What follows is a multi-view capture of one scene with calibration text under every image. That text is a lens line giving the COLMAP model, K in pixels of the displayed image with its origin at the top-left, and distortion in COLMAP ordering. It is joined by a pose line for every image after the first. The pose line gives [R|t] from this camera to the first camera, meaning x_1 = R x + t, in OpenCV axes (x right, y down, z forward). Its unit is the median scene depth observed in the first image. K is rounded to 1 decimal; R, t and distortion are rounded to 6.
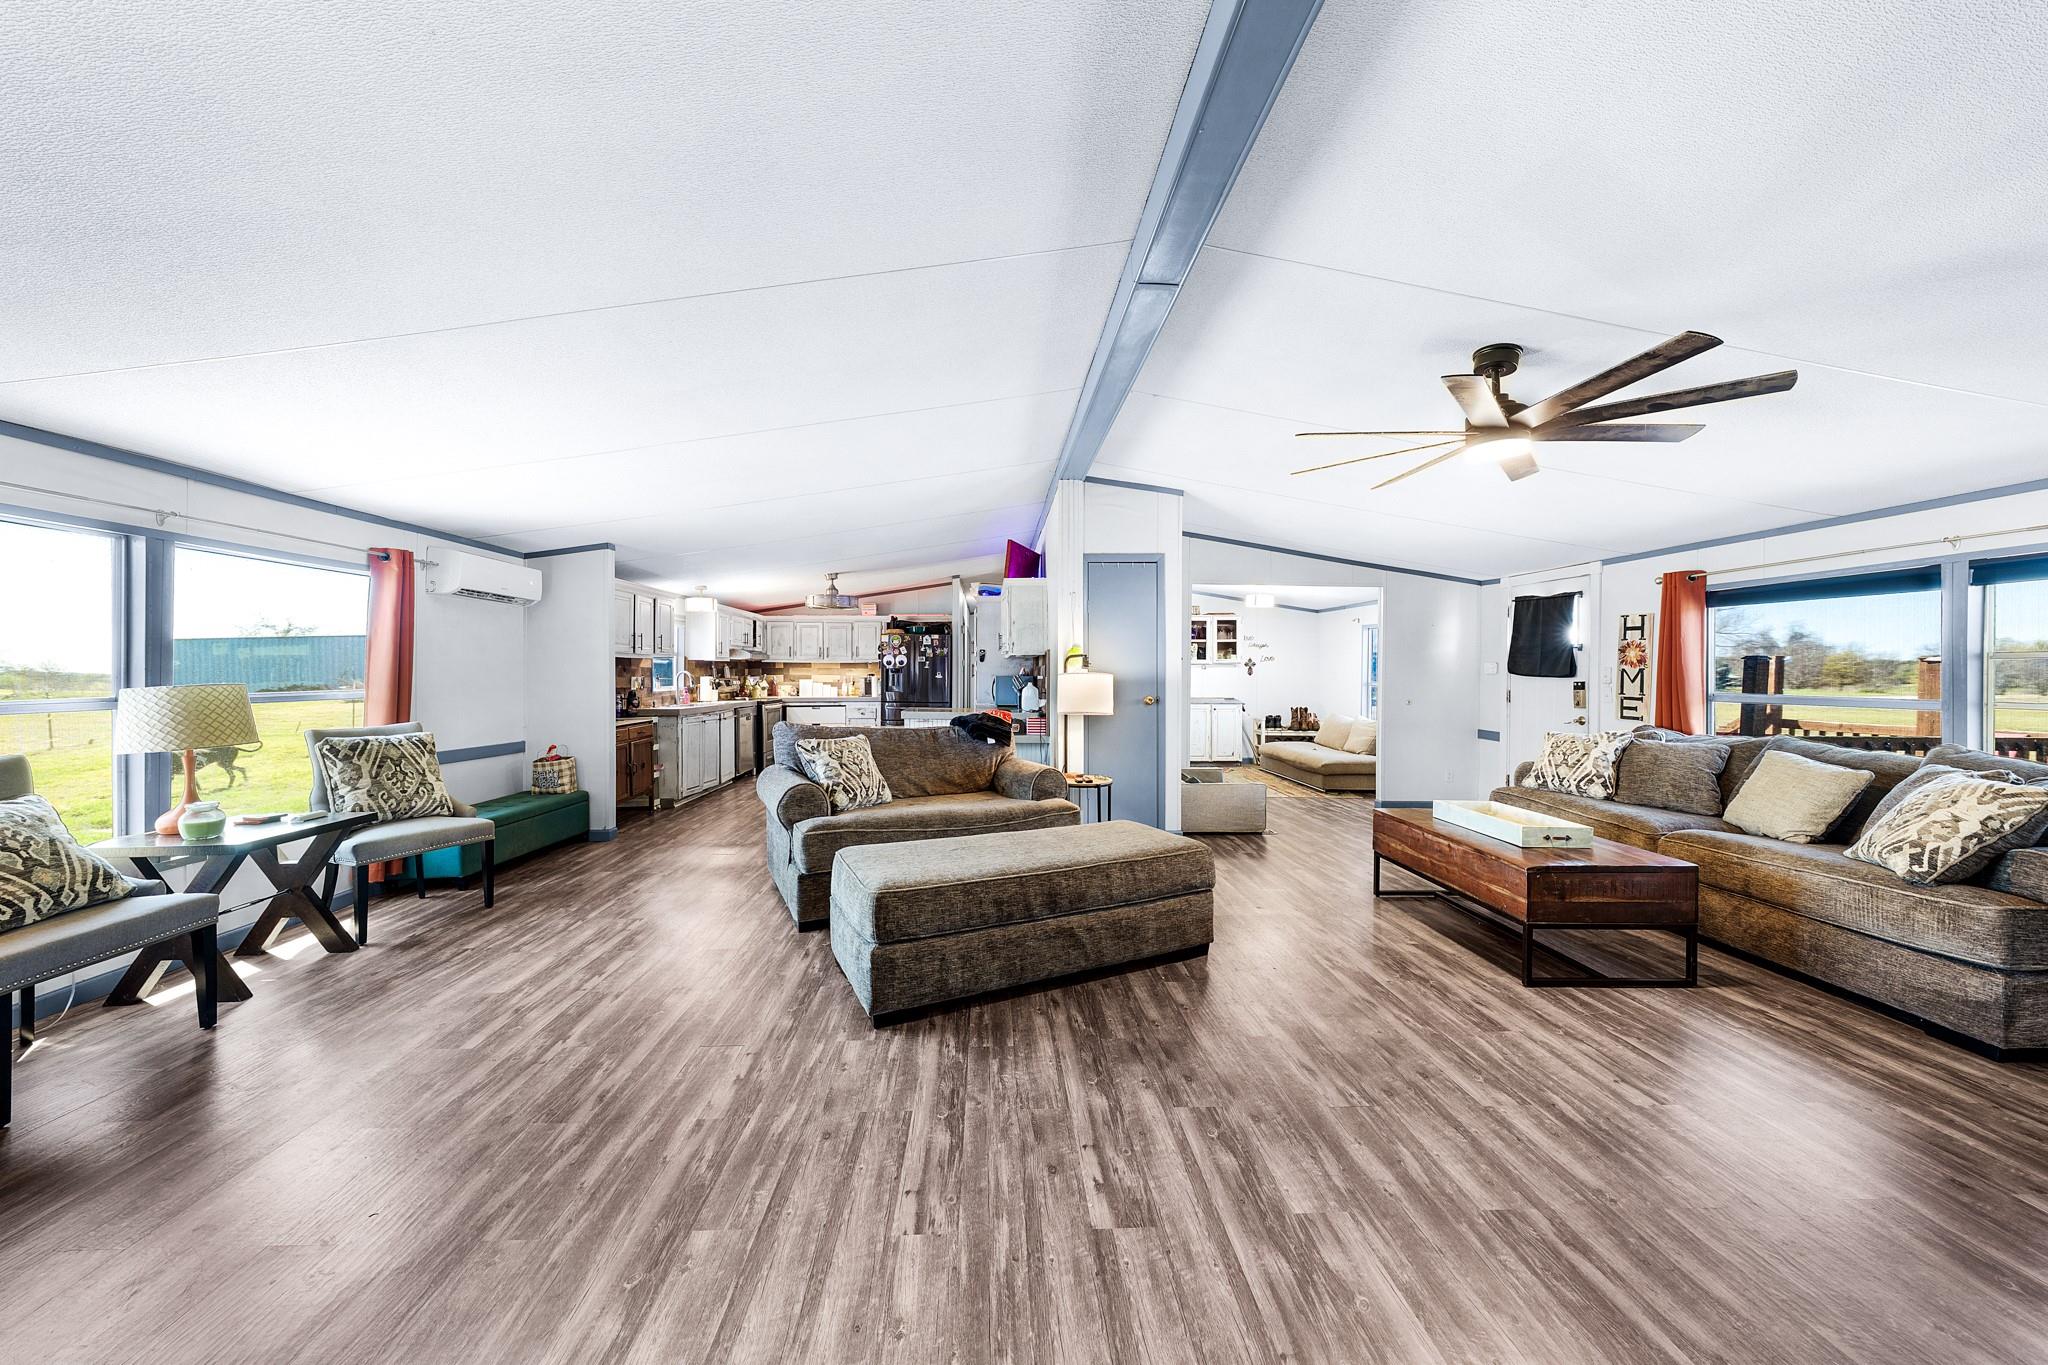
lens RADIAL K [[704.5, 0, 1014.2], [0, 704.5, 674.2], [0, 0, 1]] dist [-0.004323, 0.000439]
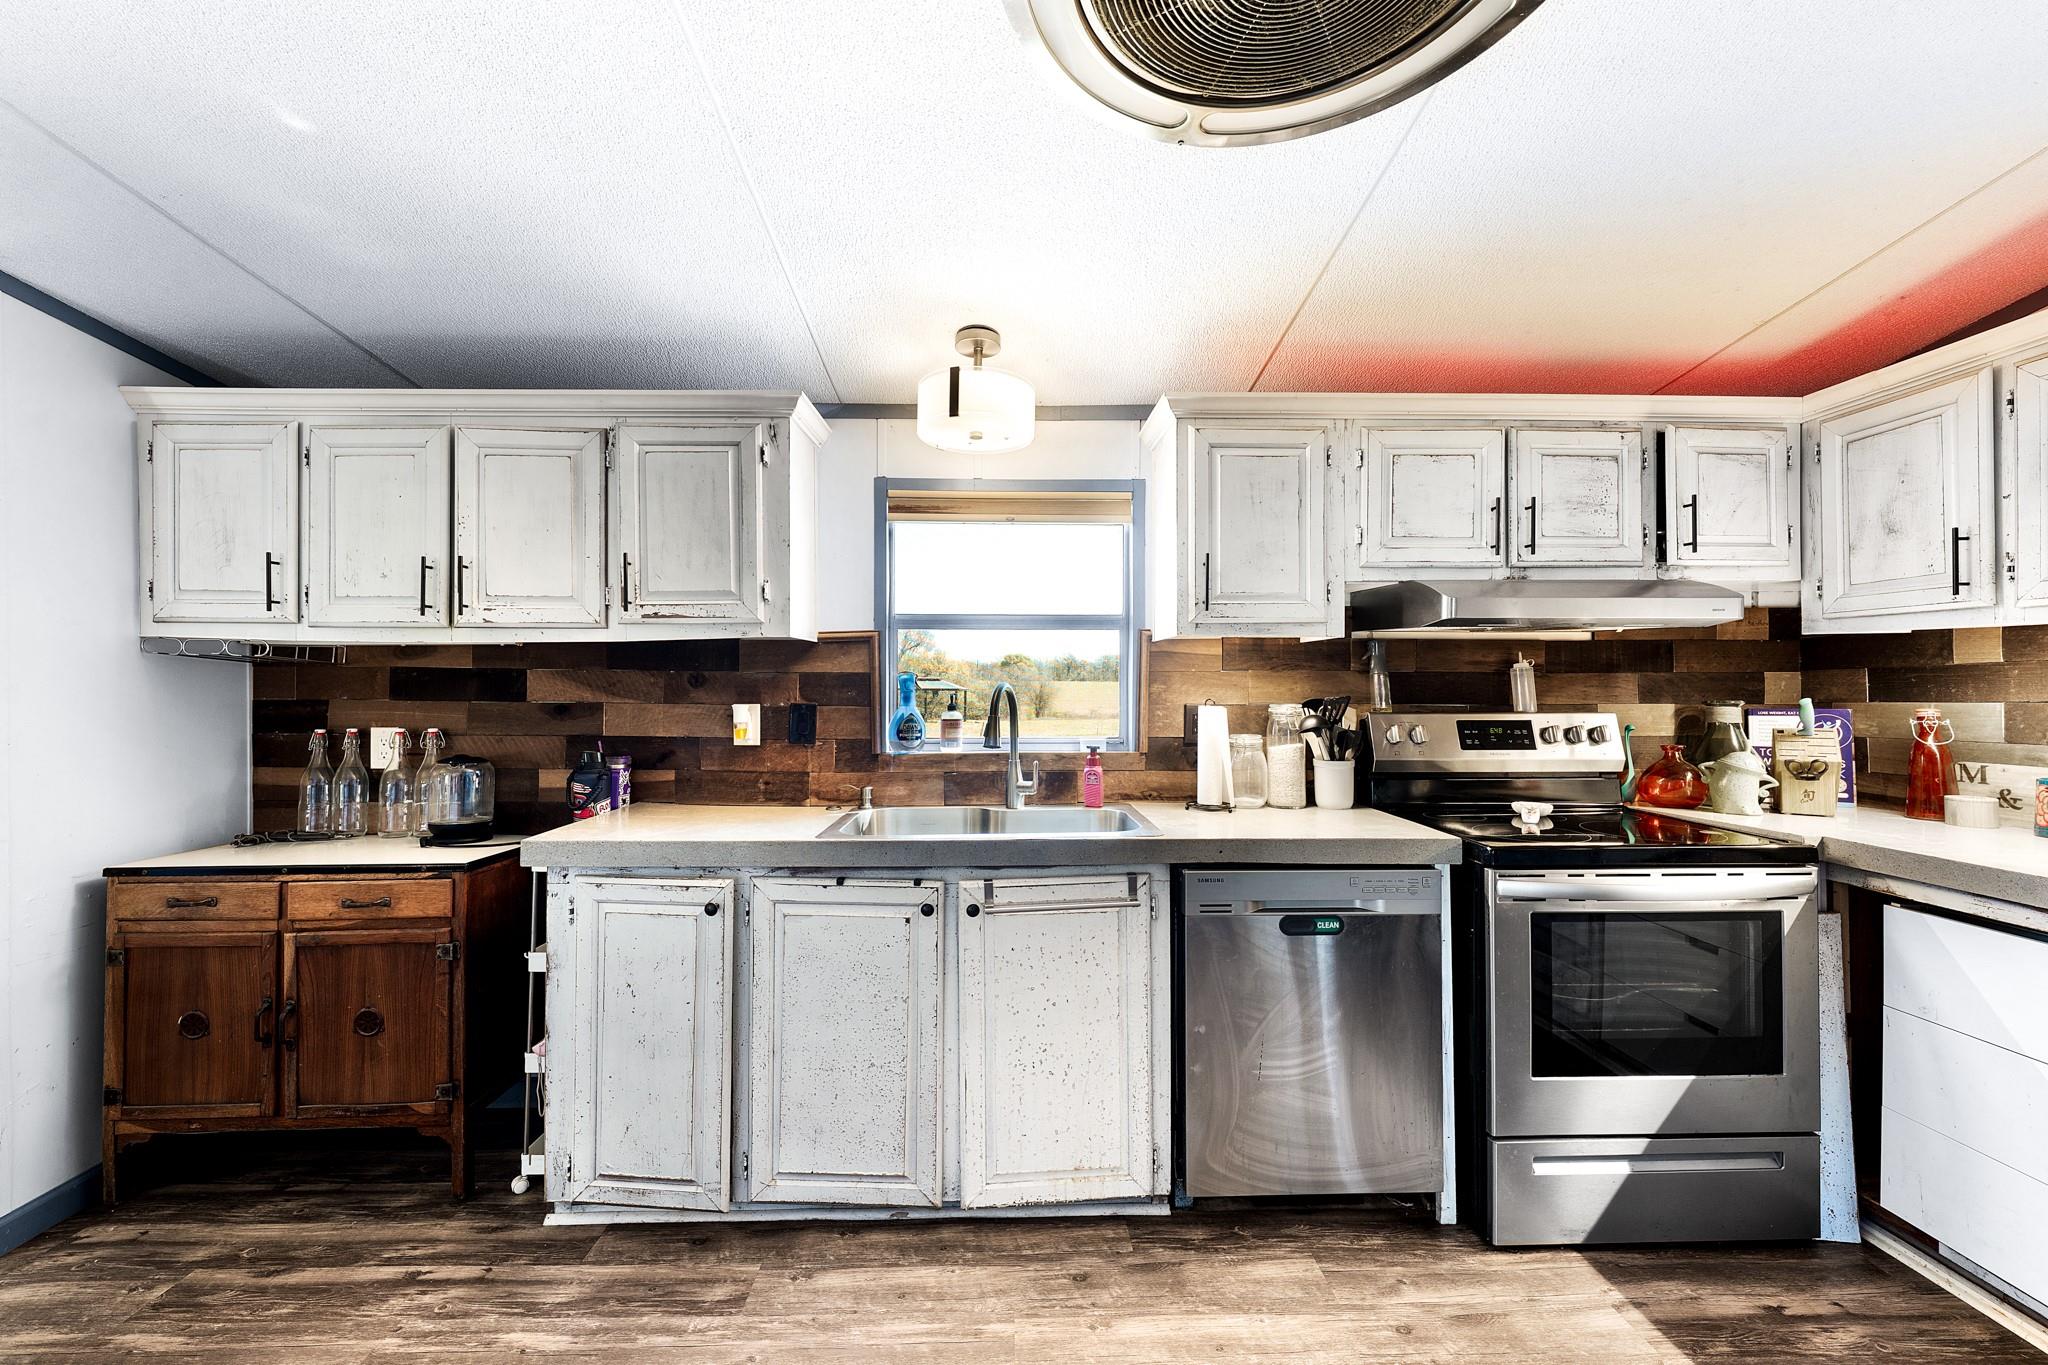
lens RADIAL K [[794.3, 0, 1020.9], [0, 794.3, 677.6], [0, 0, 1]] dist [-0.004799, 0.001705]
pose [[-0.011930, -0.005344, -0.999915, -0.248108], [-0.000150, 0.999986, -0.005343, -0.007761], [0.999929, 0.000086, -0.011931, 1.464323]]
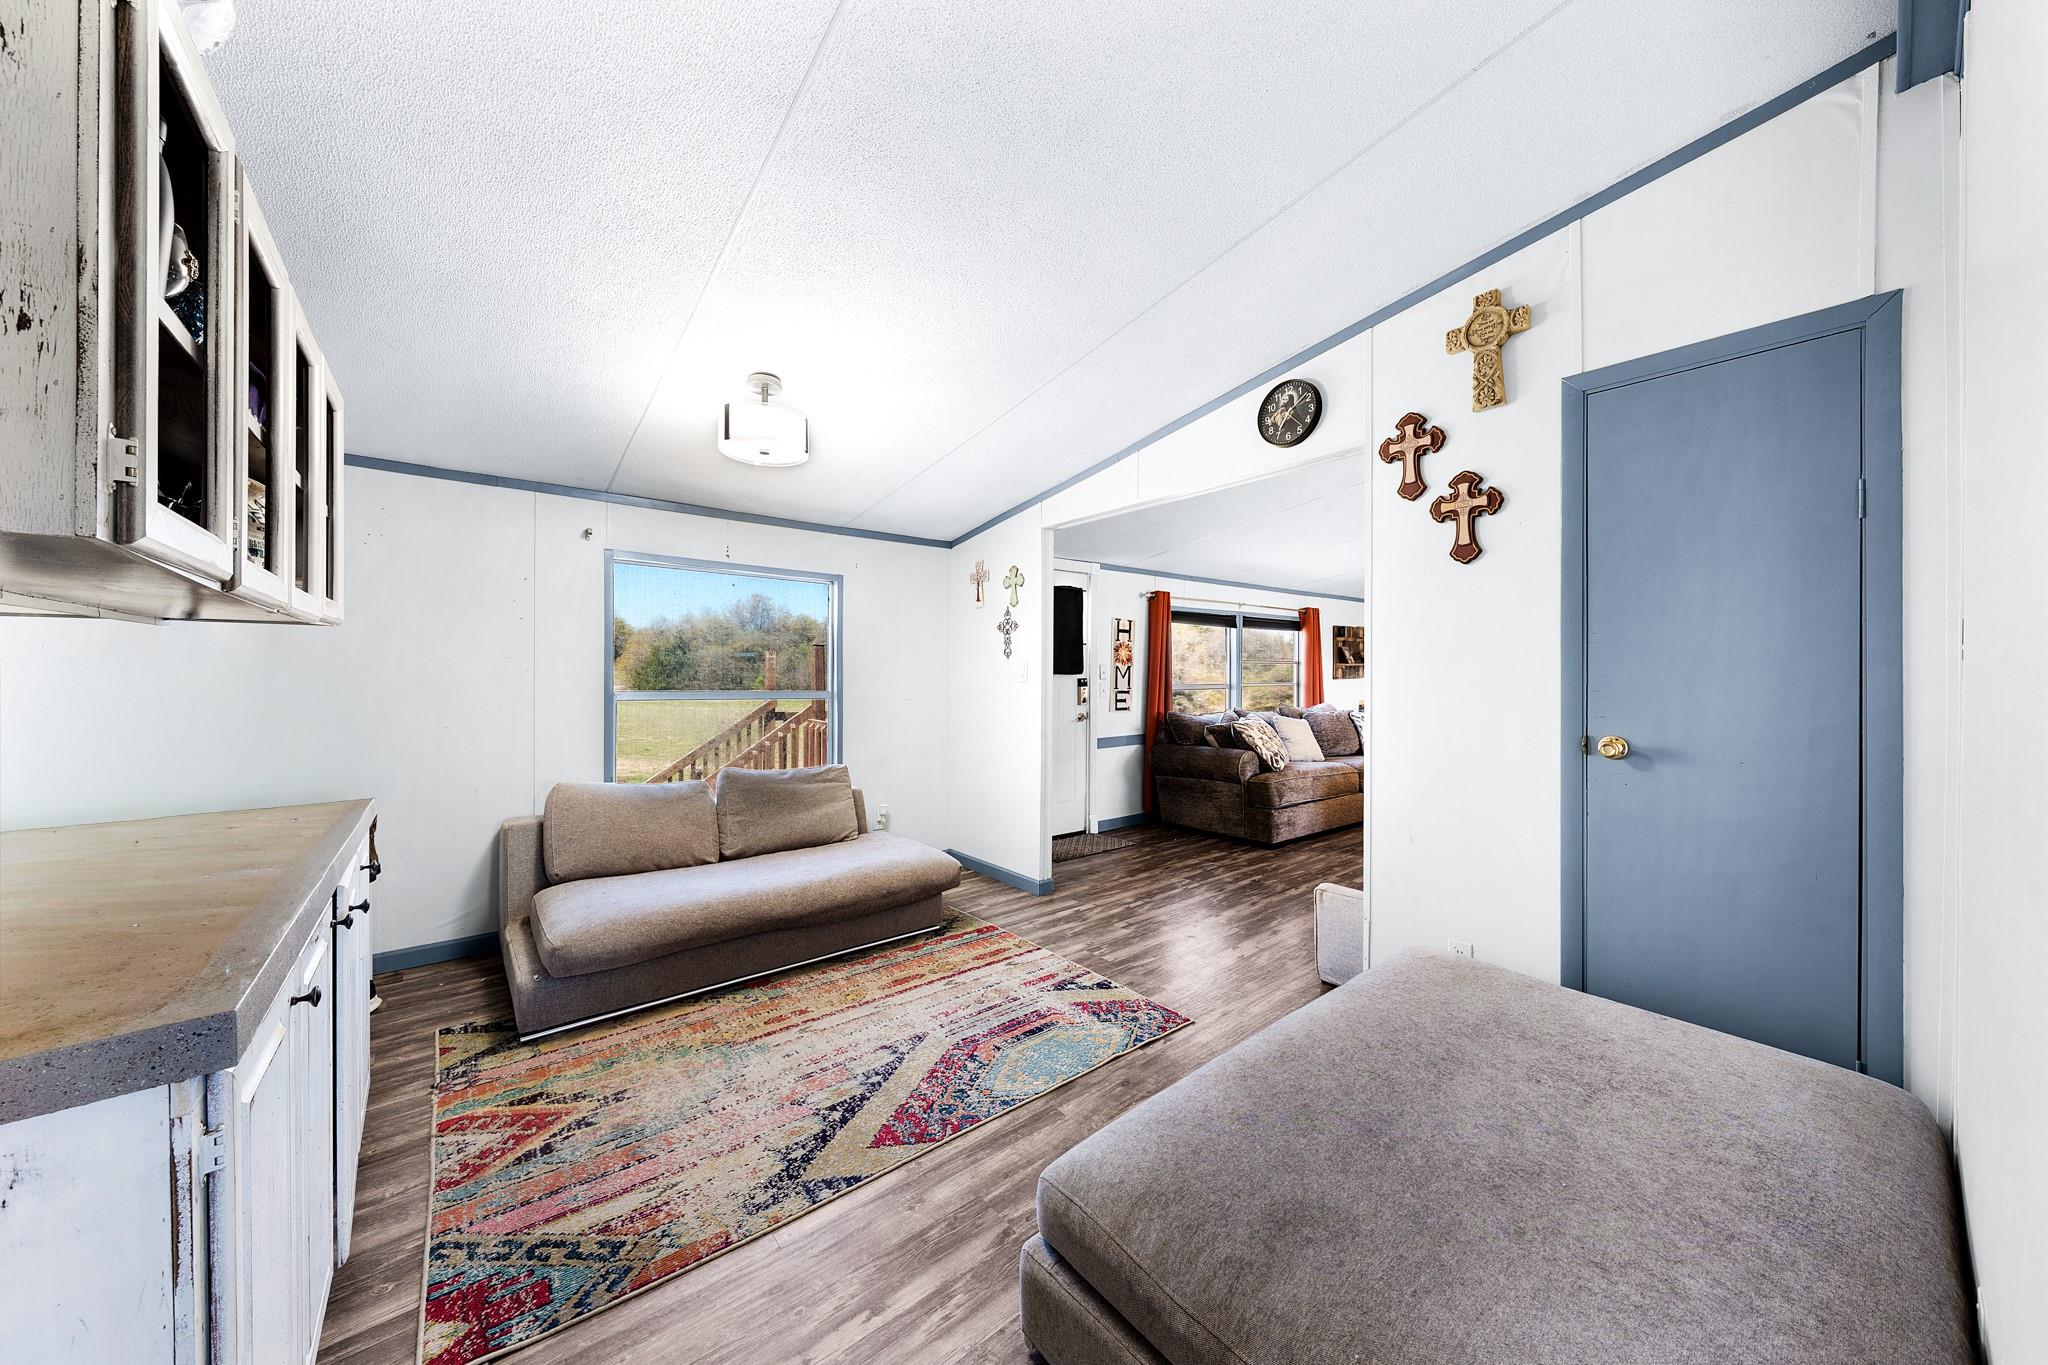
lens RADIAL K [[704.5, 0, 1019.2], [0, 704.5, 669.2], [0, 0, 1]] dist [-0.004323, 0.000439]
pose [[-0.596825, -0.006589, 0.802344, 0.051730], [-0.004438, 0.999978, 0.004910, -0.007142], [-0.802359, -0.000630, -0.596841, 1.724706]]
